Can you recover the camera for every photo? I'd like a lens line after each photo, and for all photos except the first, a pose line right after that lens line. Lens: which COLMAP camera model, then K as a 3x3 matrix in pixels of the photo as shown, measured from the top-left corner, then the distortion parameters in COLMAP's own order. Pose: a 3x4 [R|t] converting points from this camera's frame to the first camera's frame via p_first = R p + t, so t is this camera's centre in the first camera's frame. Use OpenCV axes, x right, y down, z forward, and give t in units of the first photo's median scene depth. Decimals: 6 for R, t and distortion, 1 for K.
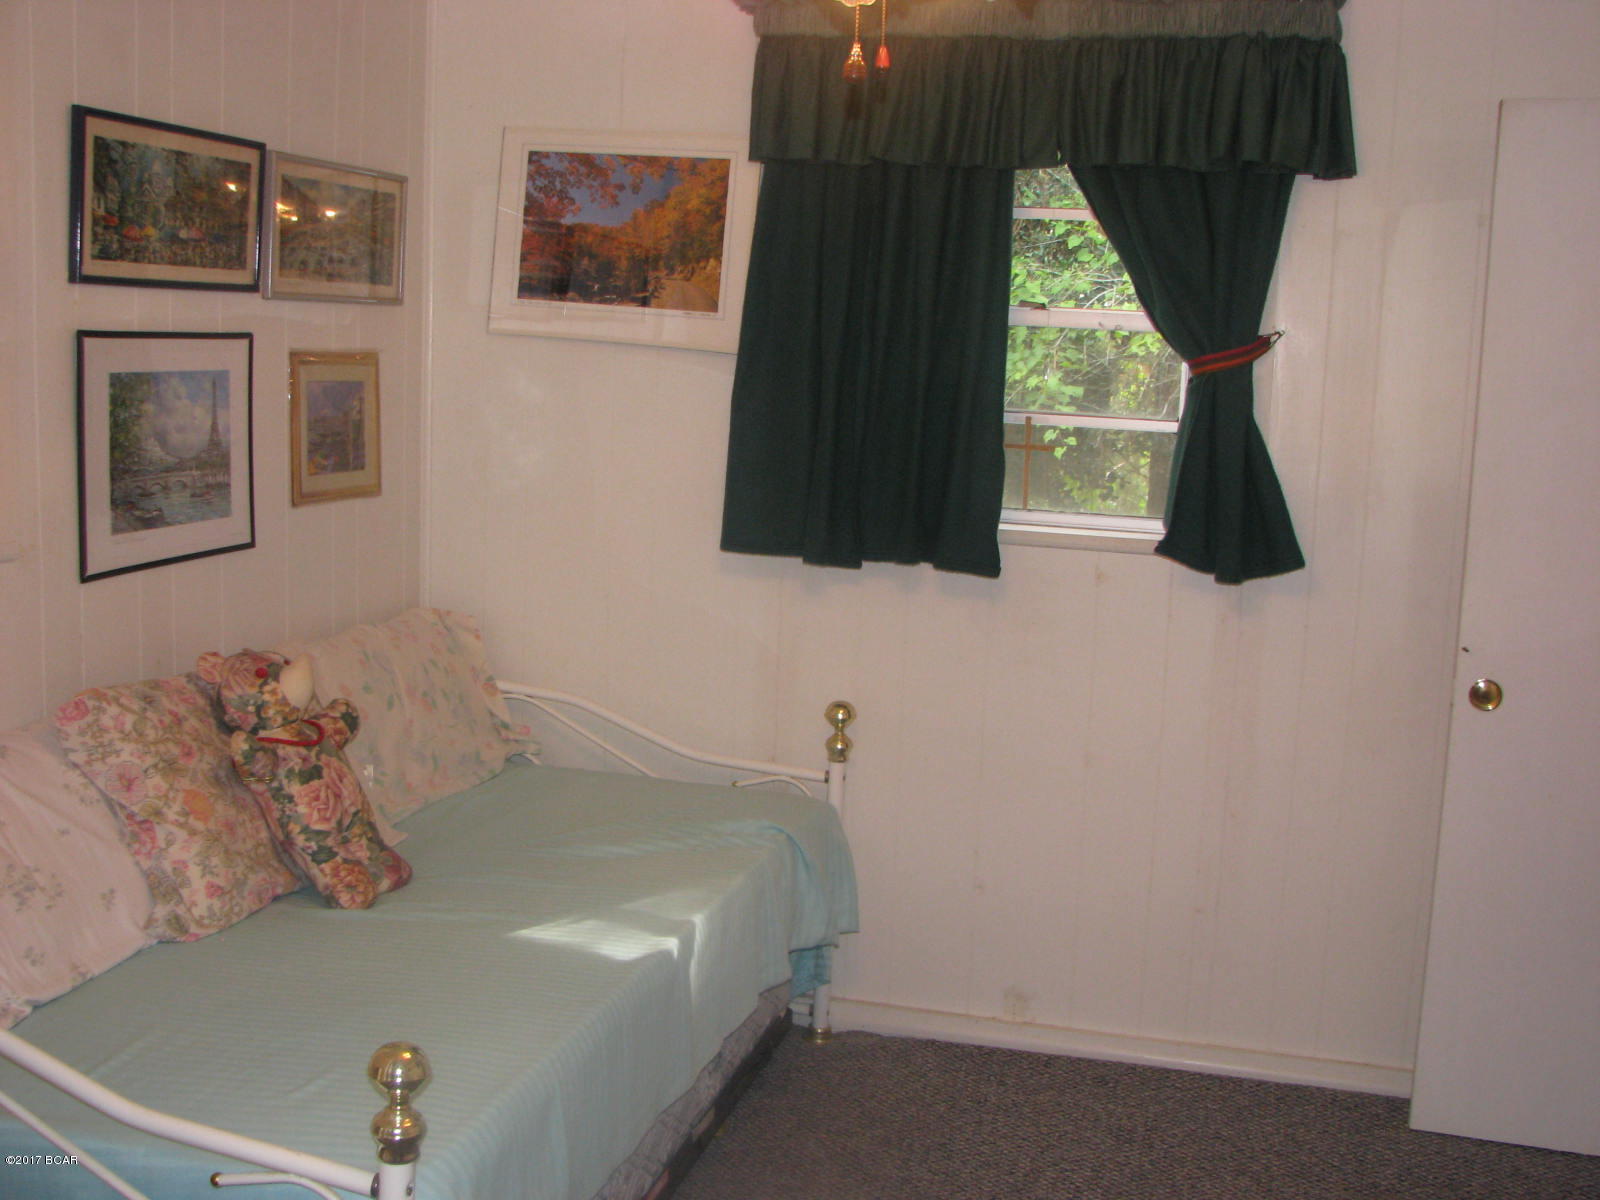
lens RADIAL K [[1730.9, 0, 811.1], [0, 1730.9, 610.0], [0, 0, 1]] dist [-0.203297, 0.280740]
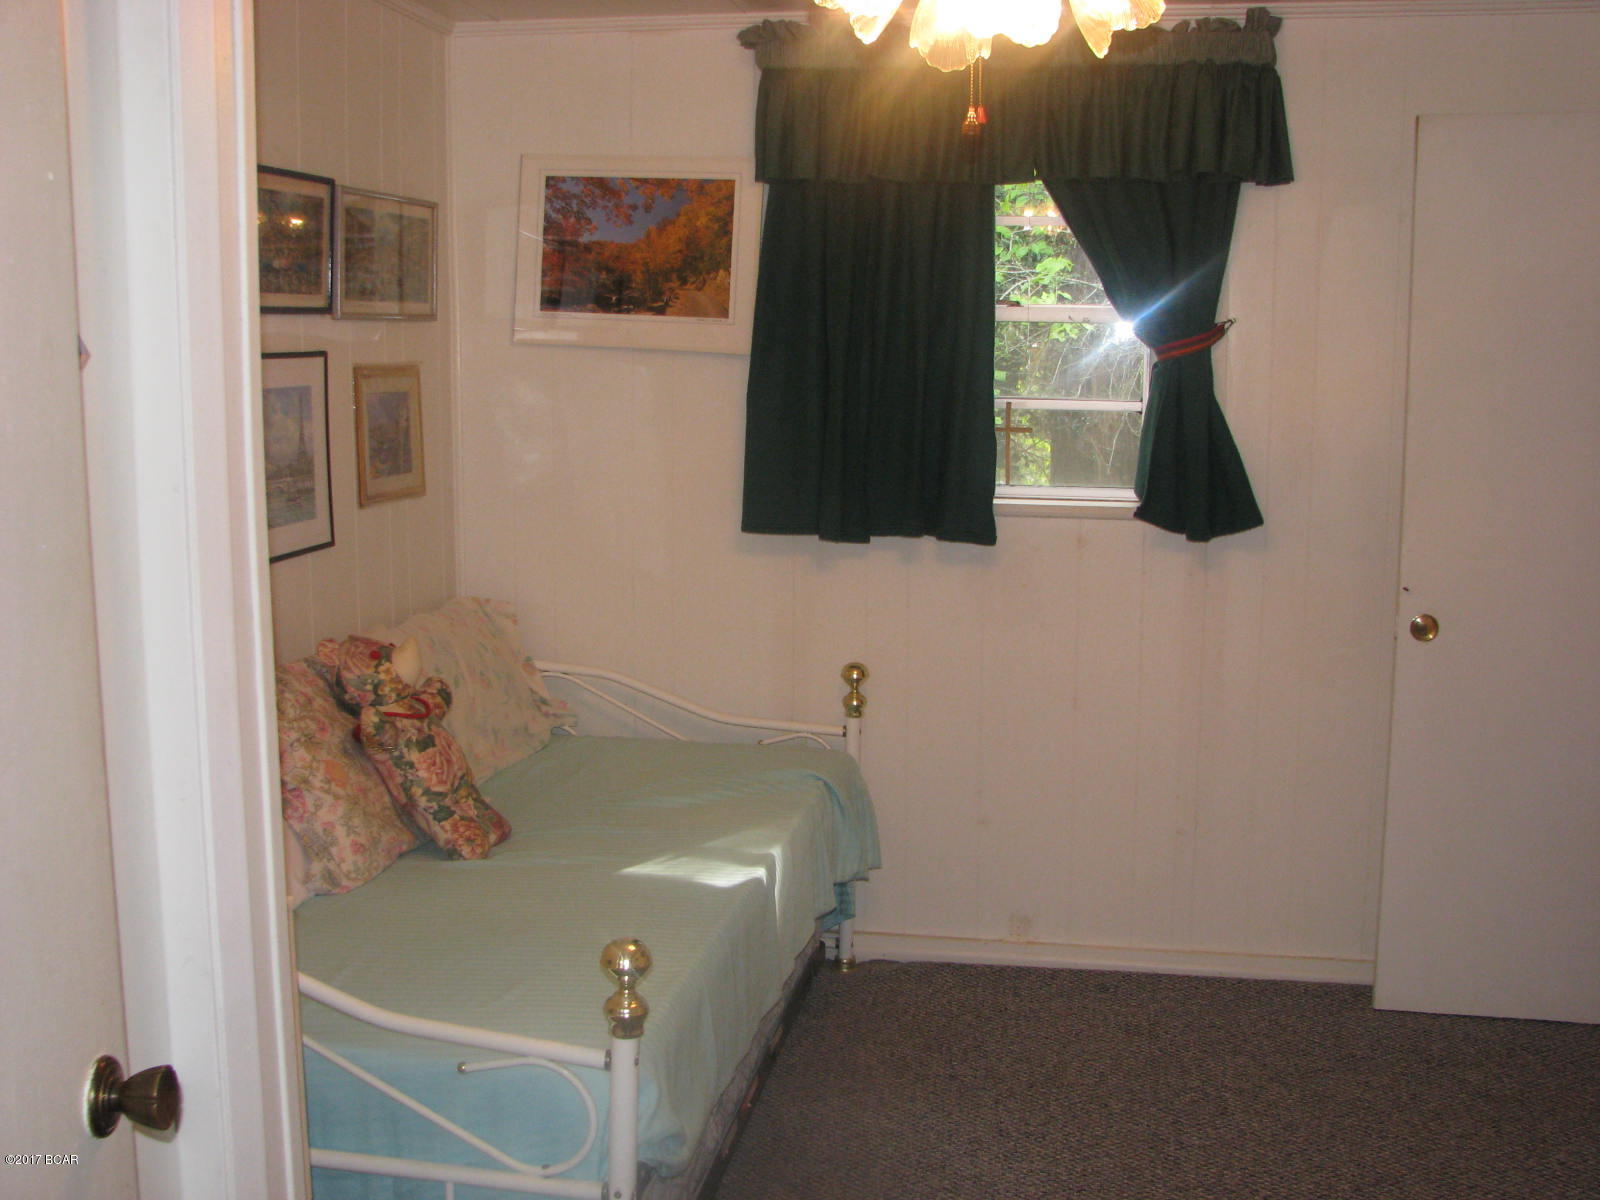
lens RADIAL K [[1730.9, 0, 811.1], [0, 1730.9, 610.0], [0, 0, 1]] dist [-0.203297, 0.280740]
pose [[0.995910, -0.045740, 0.077921, -0.105809], [0.045357, 0.998949, 0.006679, 0.010983], [-0.078144, -0.003118, 0.996937, -0.122222]]
